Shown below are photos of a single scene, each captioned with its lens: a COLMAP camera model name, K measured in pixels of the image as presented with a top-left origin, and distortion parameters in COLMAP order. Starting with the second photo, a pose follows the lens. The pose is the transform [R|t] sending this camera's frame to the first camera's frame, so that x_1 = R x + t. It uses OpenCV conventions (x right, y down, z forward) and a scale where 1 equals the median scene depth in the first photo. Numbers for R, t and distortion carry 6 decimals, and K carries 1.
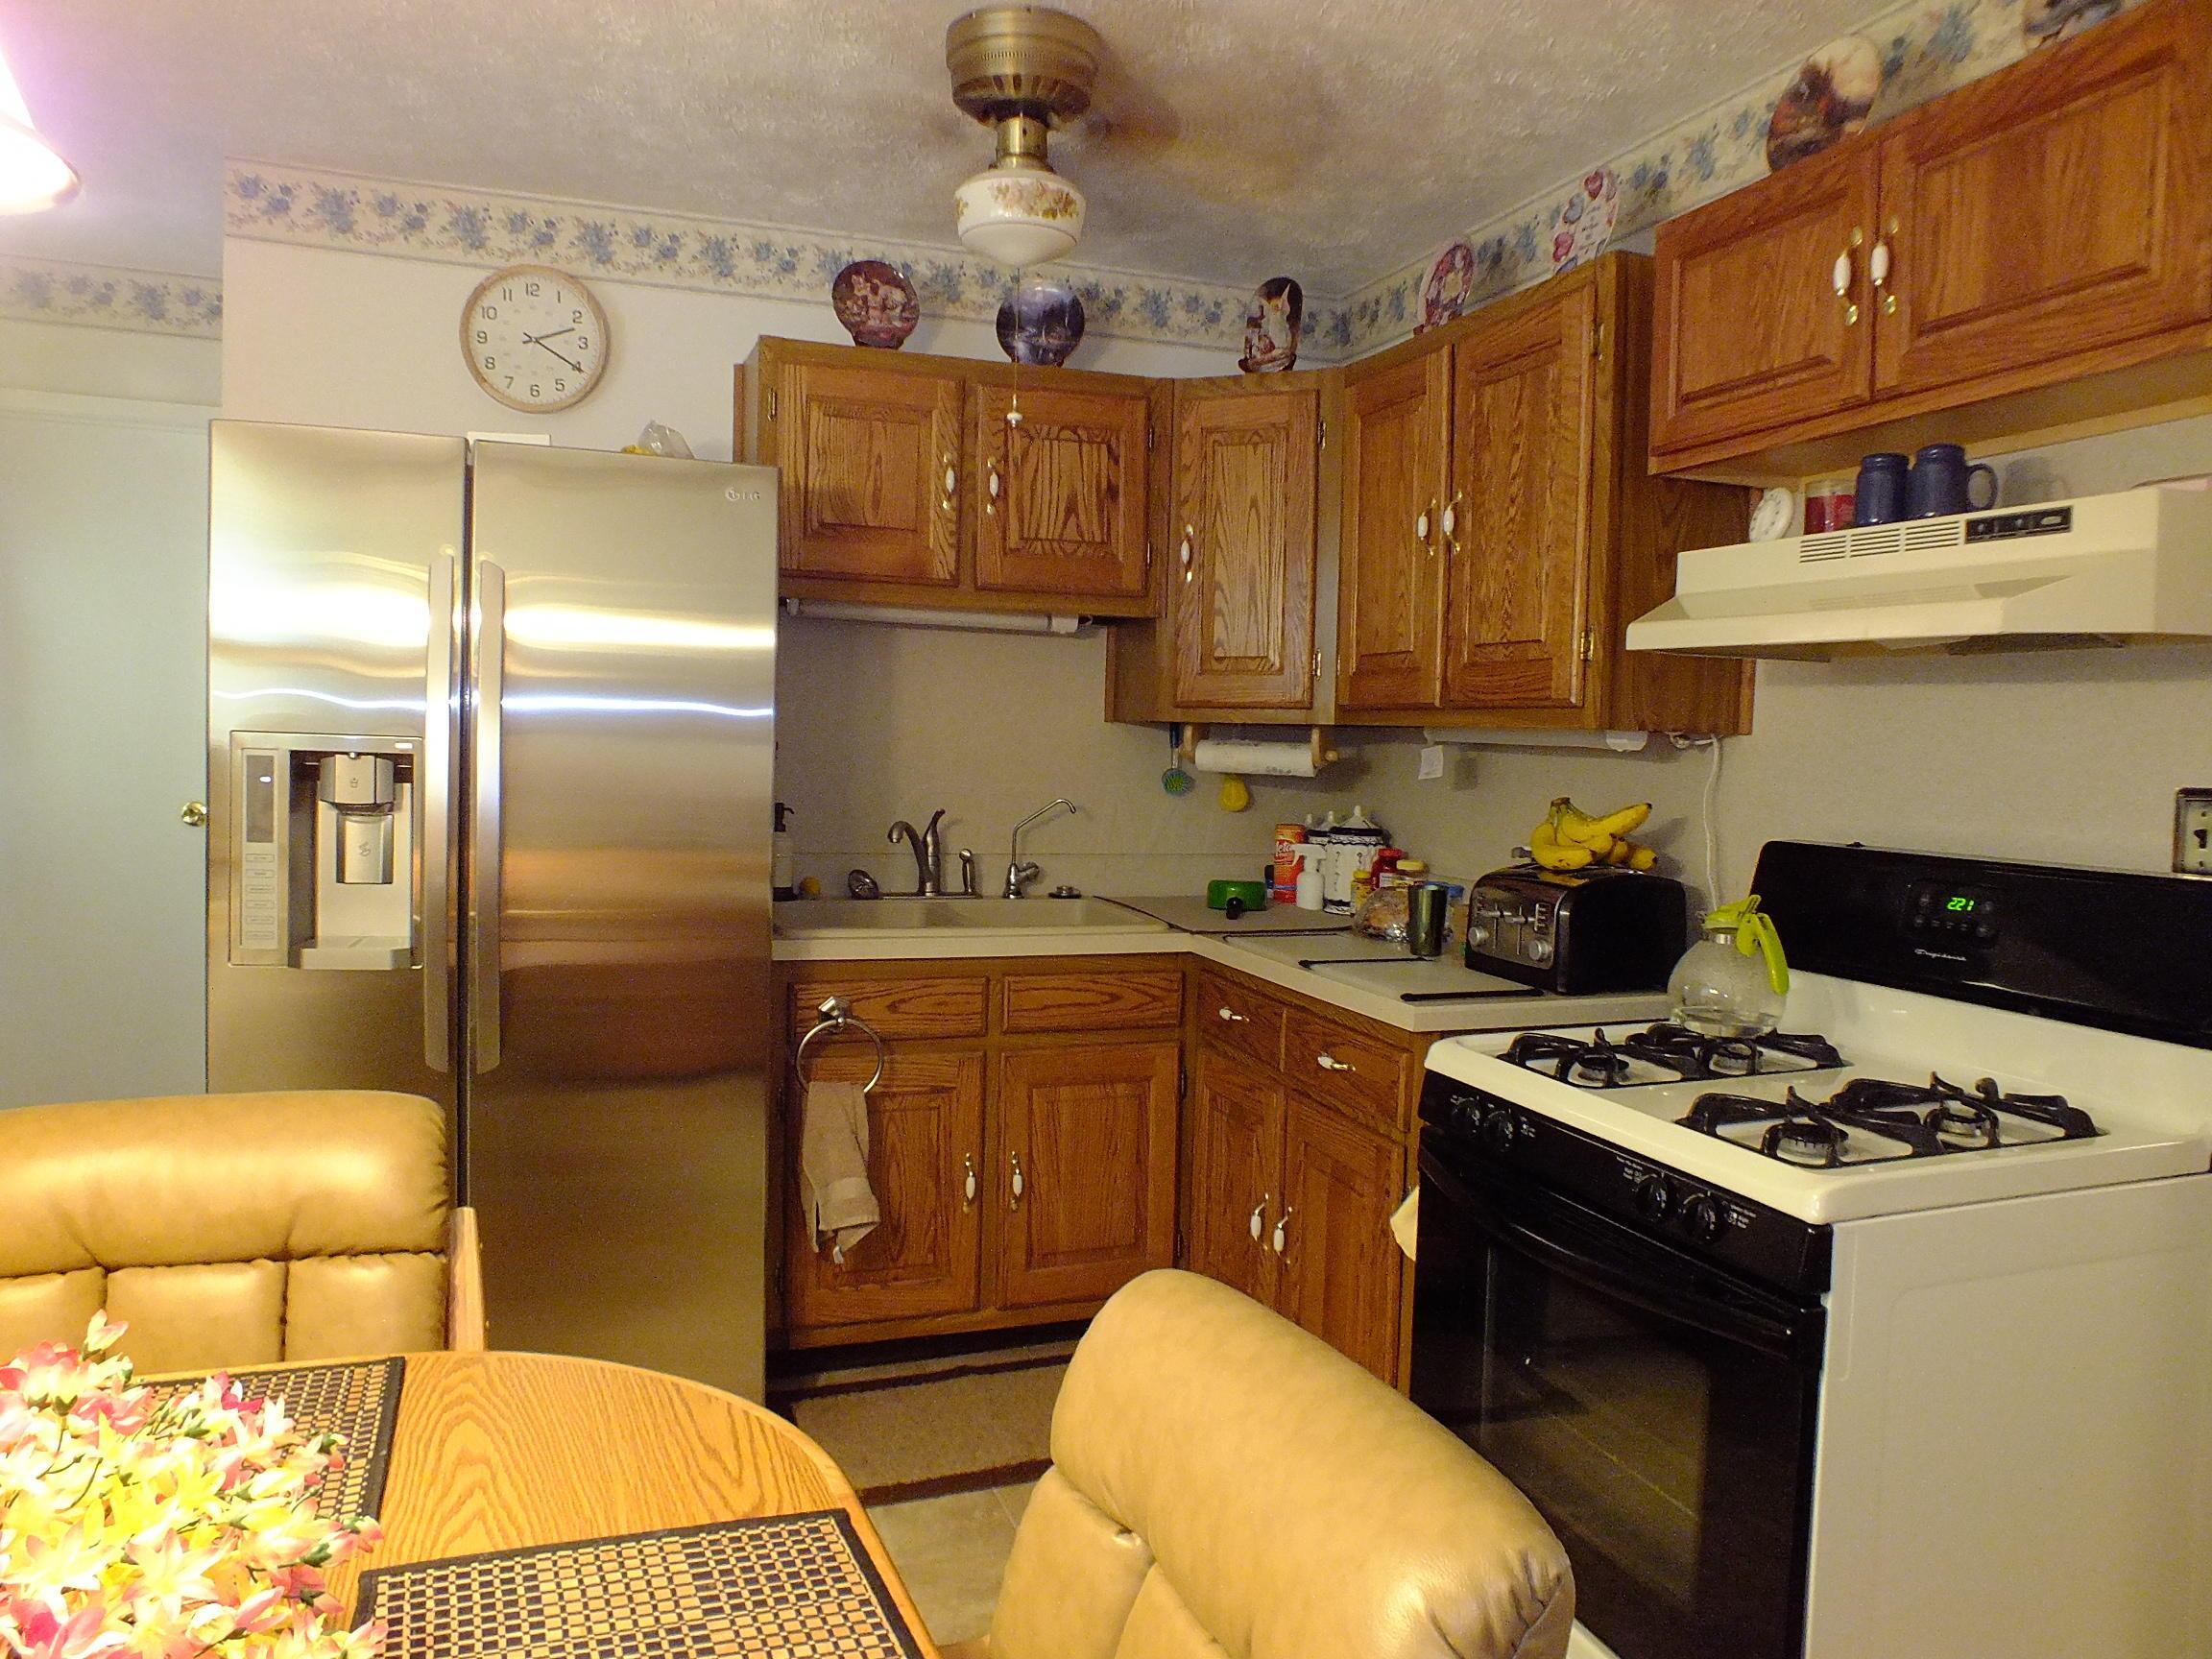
lens RADIAL K [[1594.1, 0, 1060.5], [0, 1594.1, 796.5], [0, 0, 1]] dist [-0.054549, 0.023838]
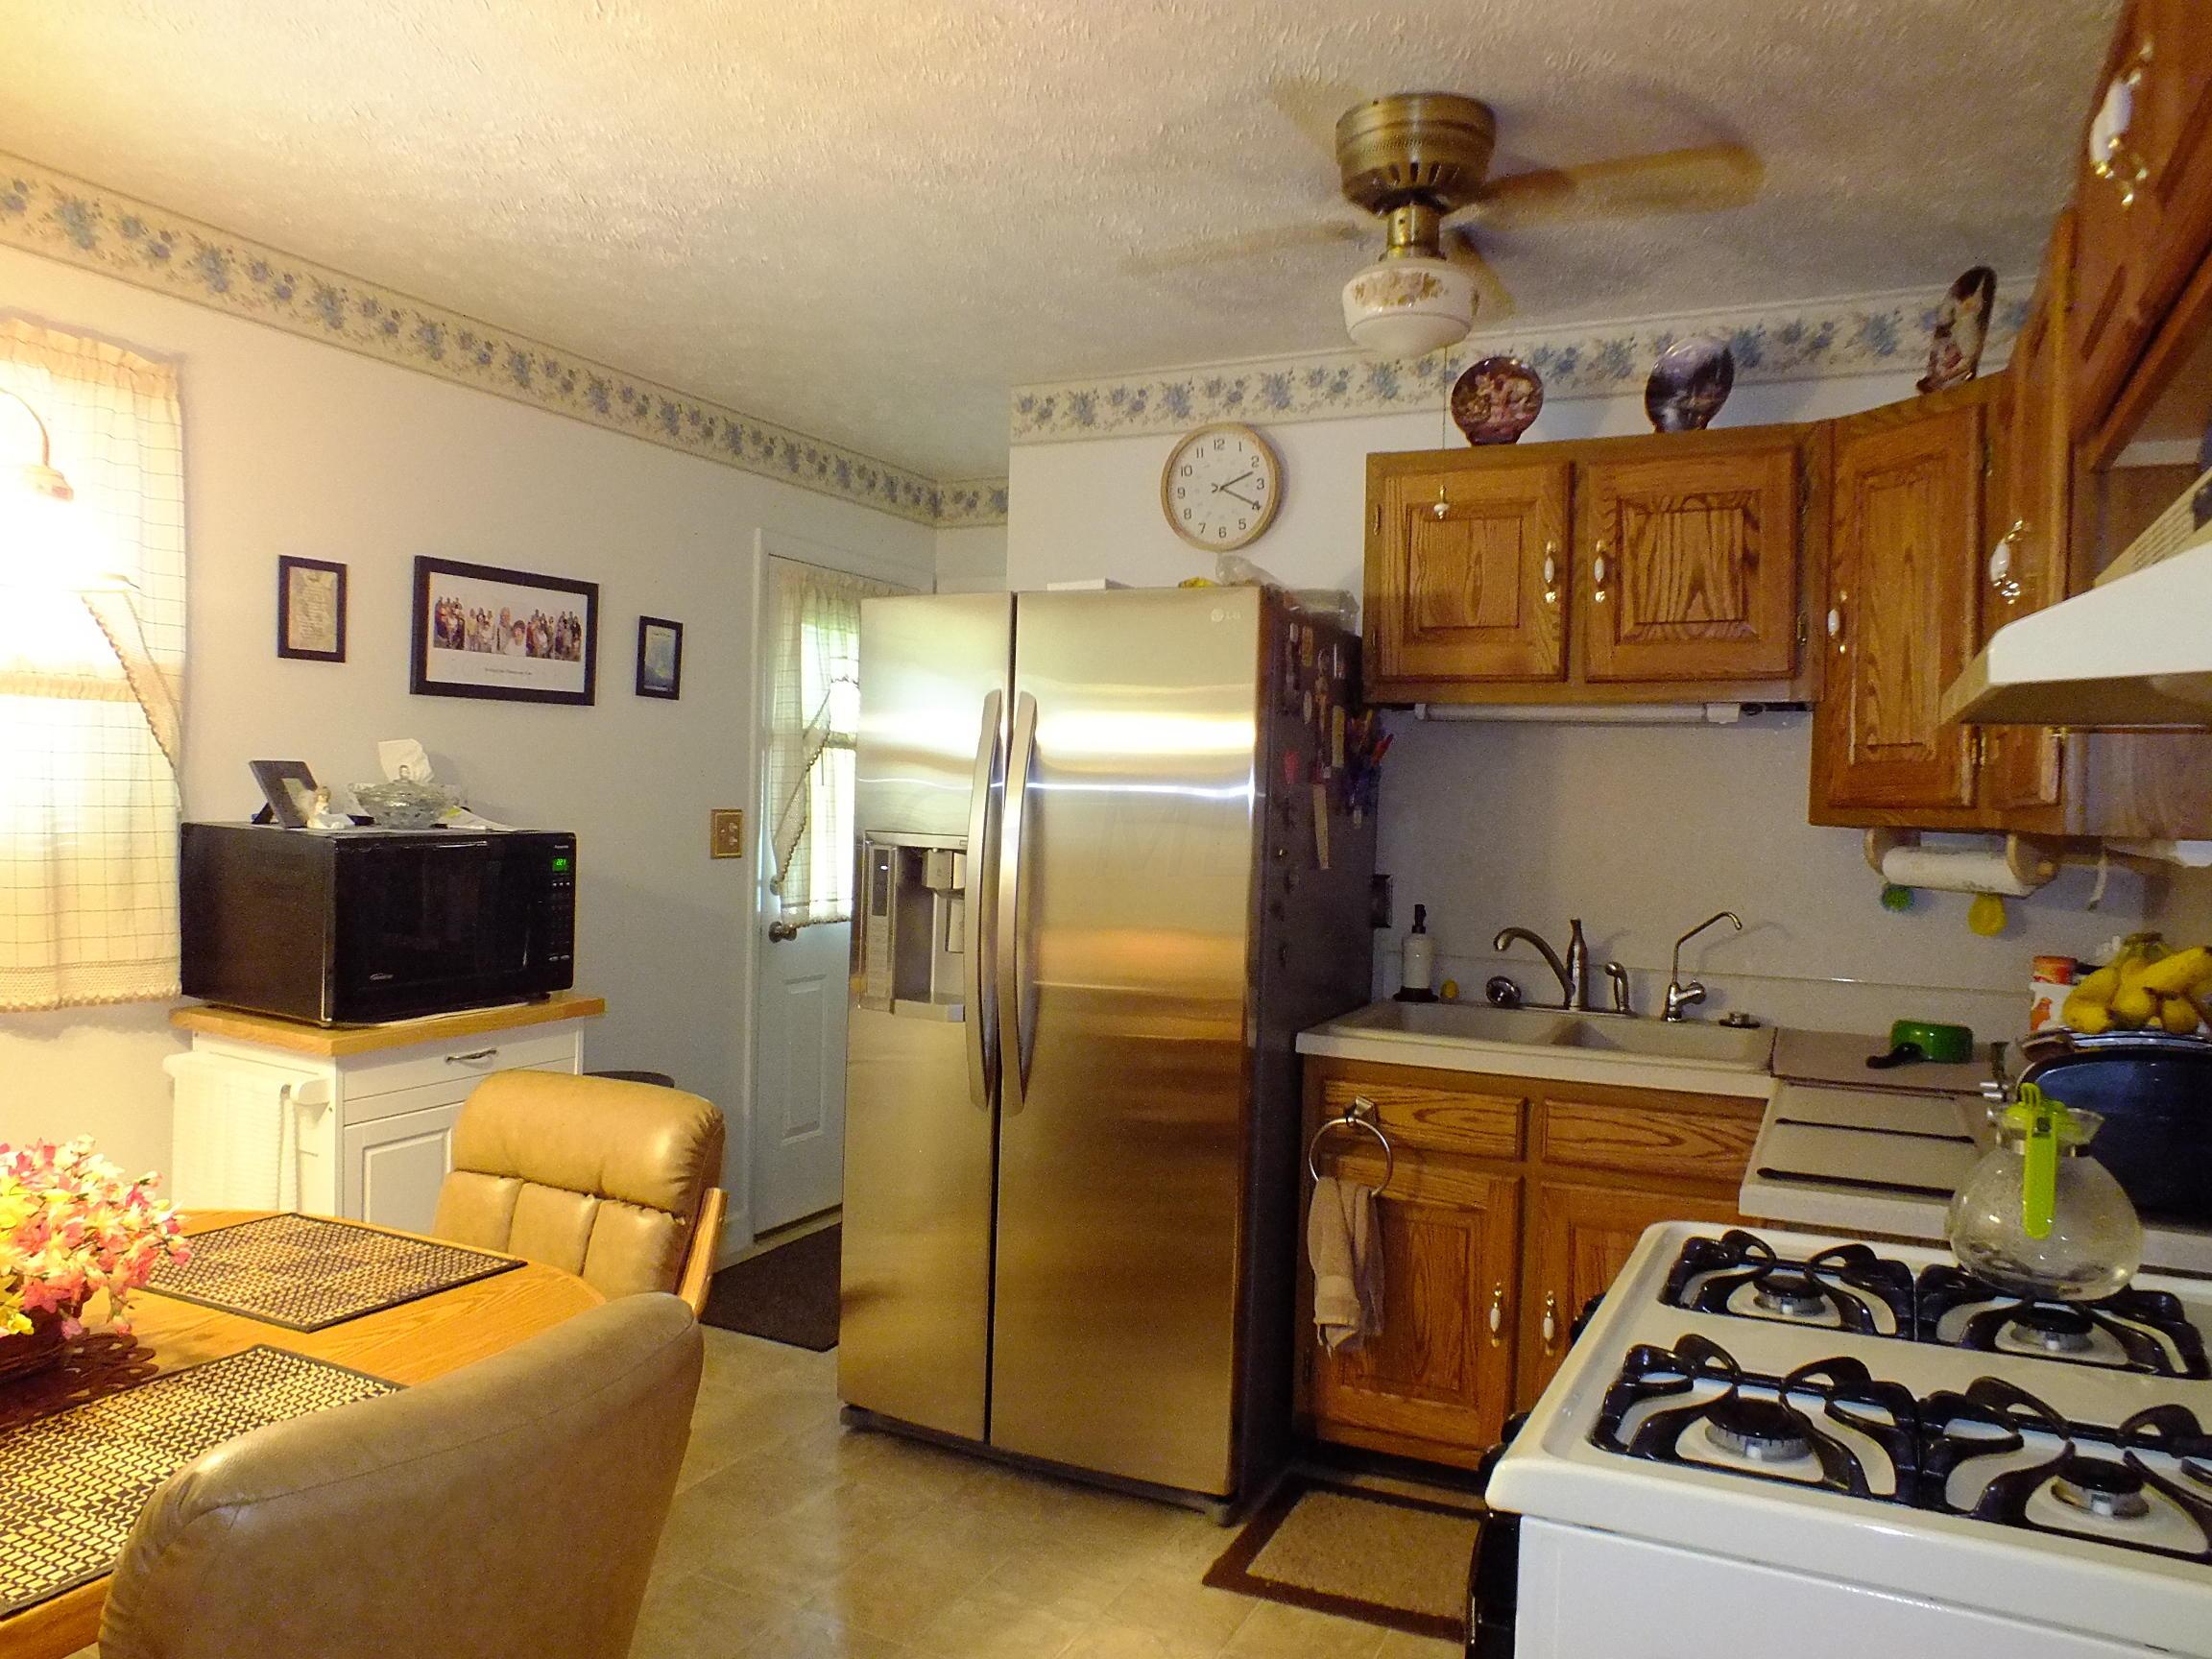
lens RADIAL K [[1594.1, 0, 1100.7], [0, 1594.1, 815.0], [0, 0, 1]] dist [-0.054549, 0.023838]
pose [[0.684834, -0.002977, -0.728693, 0.430363], [-0.036845, 0.998571, -0.038707, -0.006436], [0.727767, 0.053356, 0.683745, 0.162758]]
